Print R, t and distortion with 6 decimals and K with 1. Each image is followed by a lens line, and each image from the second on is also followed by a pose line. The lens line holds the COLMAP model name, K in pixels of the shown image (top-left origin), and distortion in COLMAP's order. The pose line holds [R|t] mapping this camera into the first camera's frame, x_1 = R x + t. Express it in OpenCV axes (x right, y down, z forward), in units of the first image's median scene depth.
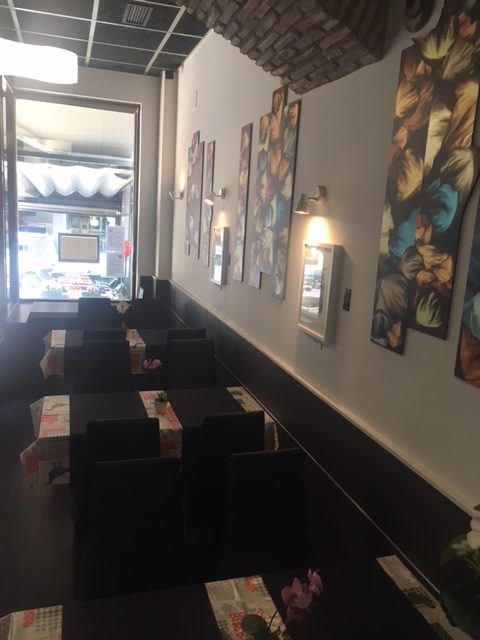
lens RADIAL K [[543.6, 0, 242.7], [0, 543.6, 318.9], [0, 0, 1]] dist [0.056628, -0.006962]
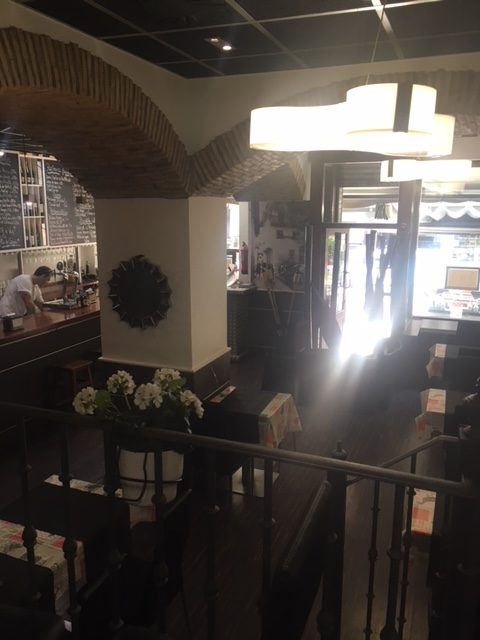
lens RADIAL K [[543.6, 0, 242.7], [0, 543.6, 318.9], [0, 0, 1]] dist [0.056628, -0.006962]
pose [[0.782386, 0.069524, -0.618901, 0.200606], [-0.072973, 0.997138, 0.019764, -0.056535], [0.618504, 0.029700, 0.785220, -0.648517]]
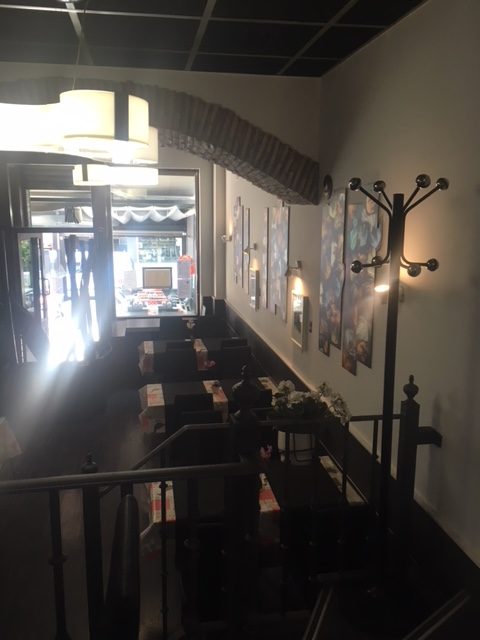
lens RADIAL K [[543.6, 0, 242.7], [0, 543.6, 318.9], [0, 0, 1]] dist [0.056628, -0.006962]
pose [[0.992047, -0.033689, -0.121279, 0.148099], [0.034366, 0.999403, 0.003491, -0.059418], [0.121089, -0.007632, 0.992612, -0.669751]]
